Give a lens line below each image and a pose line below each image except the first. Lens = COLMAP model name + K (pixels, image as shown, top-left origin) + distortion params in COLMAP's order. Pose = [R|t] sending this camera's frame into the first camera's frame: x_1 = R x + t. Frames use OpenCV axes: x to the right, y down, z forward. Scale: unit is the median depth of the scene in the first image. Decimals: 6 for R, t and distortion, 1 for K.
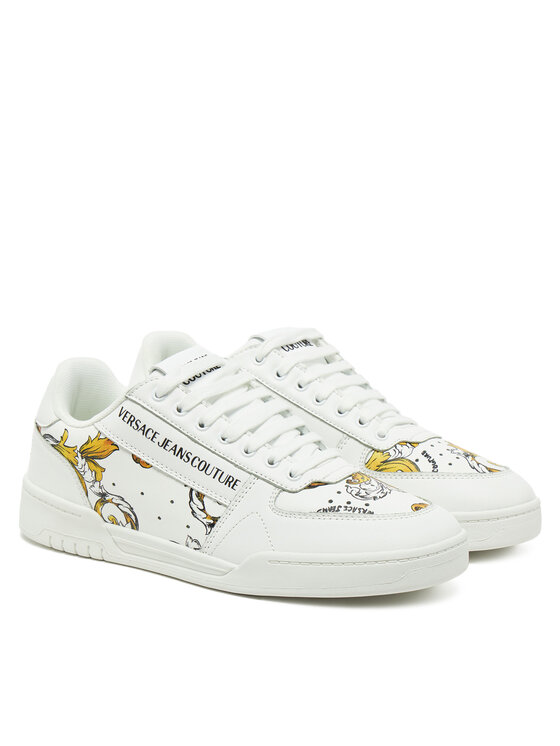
lens RADIAL K [[2090.1, 0, 279.7], [0, 2090.1, 369.6], [0, 0, 1]] dist [1.569413, 0.000000]
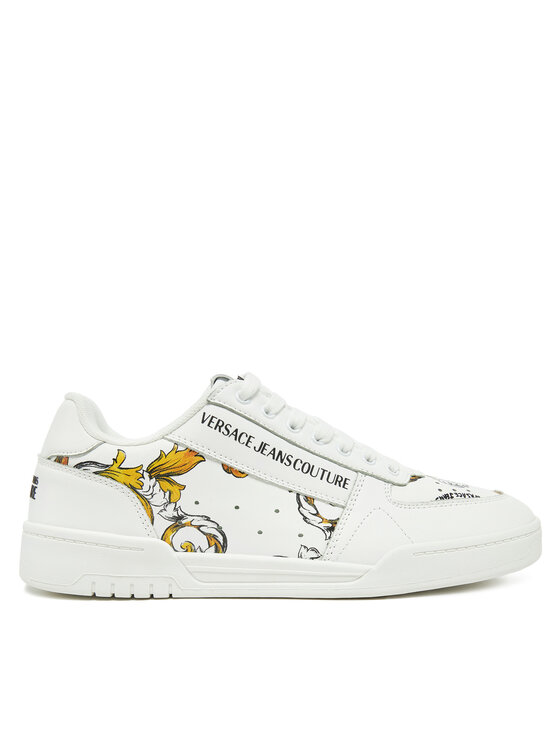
lens RADIAL K [[897.1, 0, 281.5], [0, 897.1, 378.9], [0, 0, 1]] dist [-0.005782, 0.000000]
pose [[0.755482, 0.046686, 0.653504, -0.299930], [0.131868, 0.966210, -0.221472, 0.092605], [-0.641761, 0.253495, 0.723798, 0.704974]]
